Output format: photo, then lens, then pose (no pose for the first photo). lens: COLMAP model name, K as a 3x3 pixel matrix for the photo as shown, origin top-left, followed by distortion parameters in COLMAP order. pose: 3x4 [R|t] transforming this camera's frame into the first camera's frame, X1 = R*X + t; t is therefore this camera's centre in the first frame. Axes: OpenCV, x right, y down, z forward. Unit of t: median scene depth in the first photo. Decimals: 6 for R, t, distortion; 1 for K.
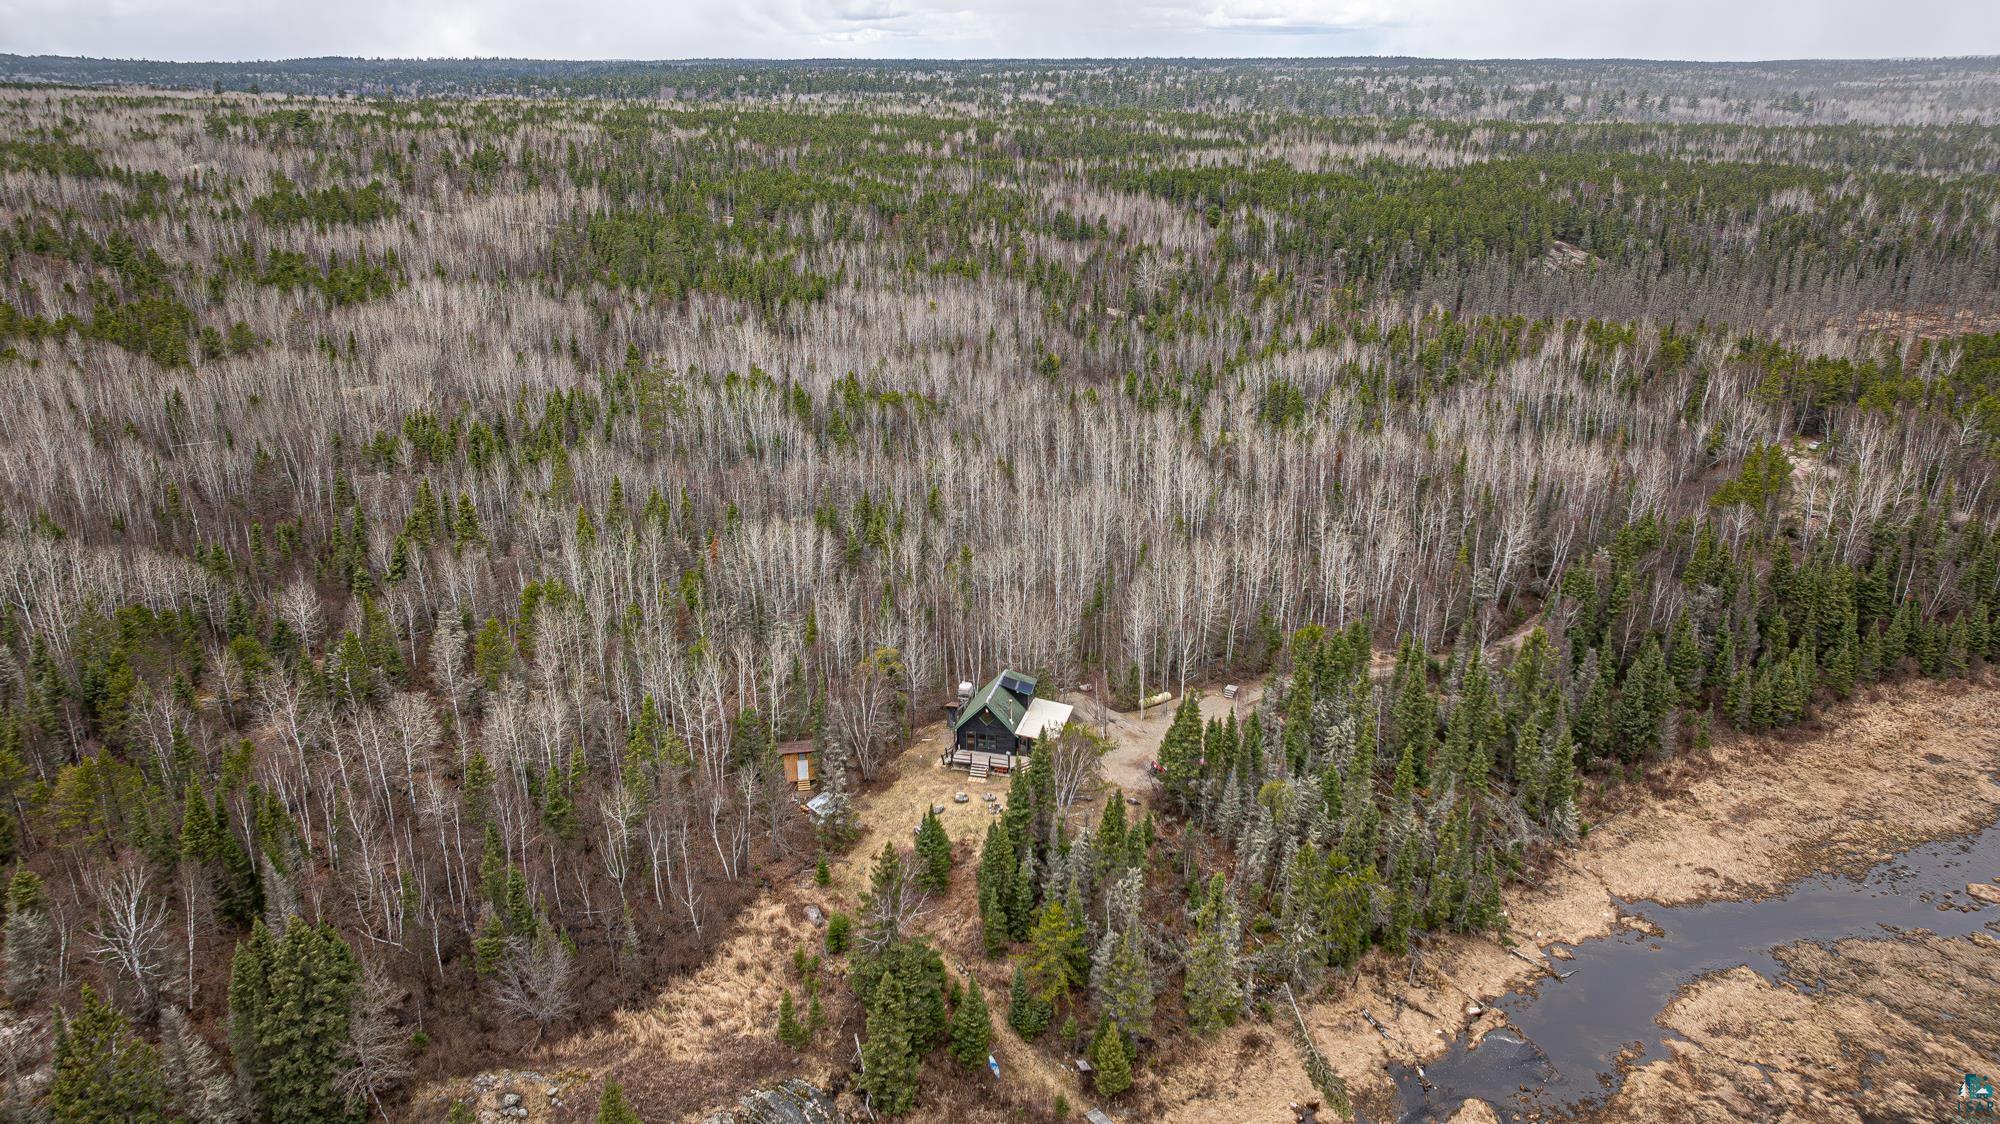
lens RADIAL K [[1445.9, 0, 1008.3], [0, 1445.9, 570.3], [0, 0, 1]] dist [-0.024090, 0.008807]
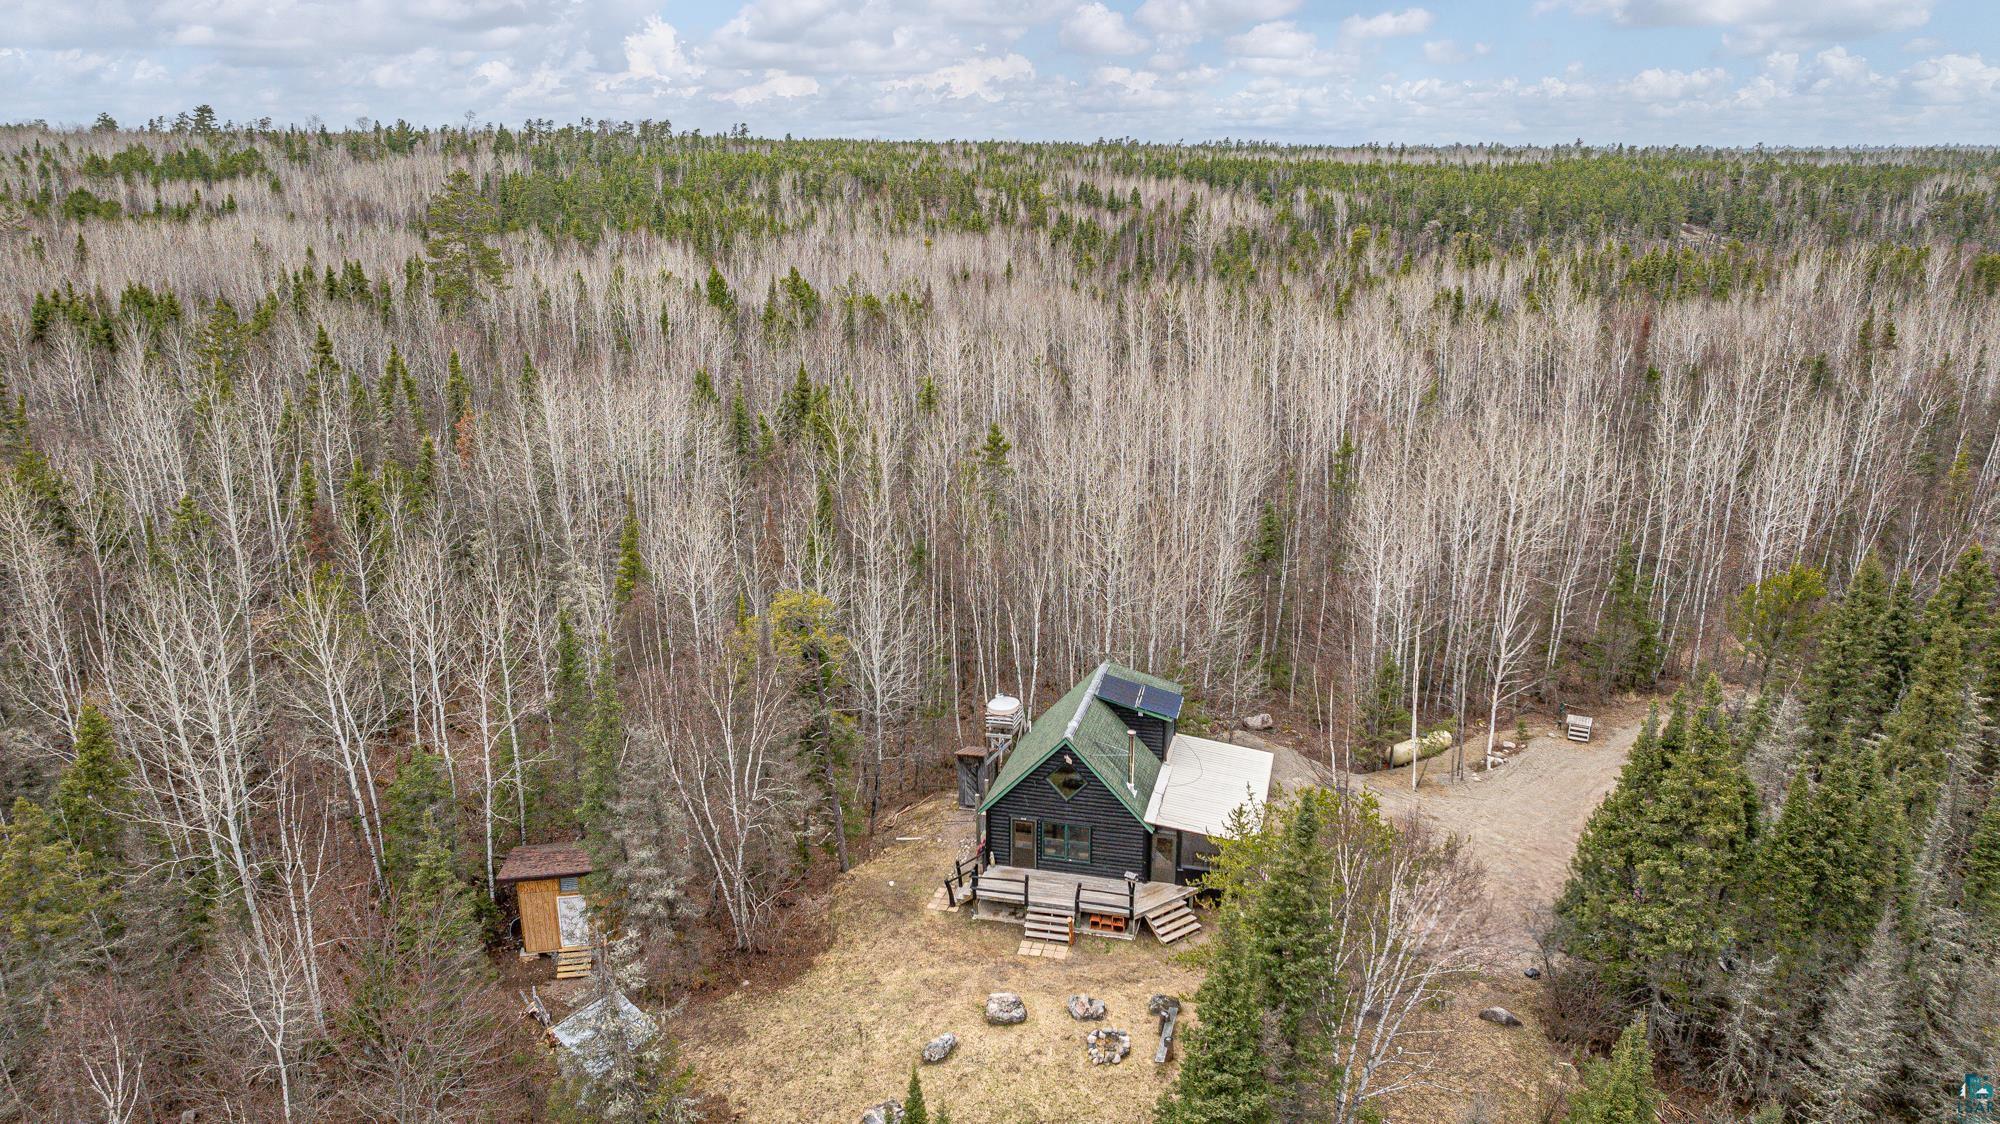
lens RADIAL K [[1445.9, 0, 979.7], [0, 1445.9, 565.0], [0, 0, 1]] dist [-0.024090, 0.008807]
pose [[0.999837, -0.004270, -0.017538, -0.029012], [0.003078, 0.997721, -0.067402, 0.067855], [0.017785, 0.067337, 0.997572, 0.587828]]
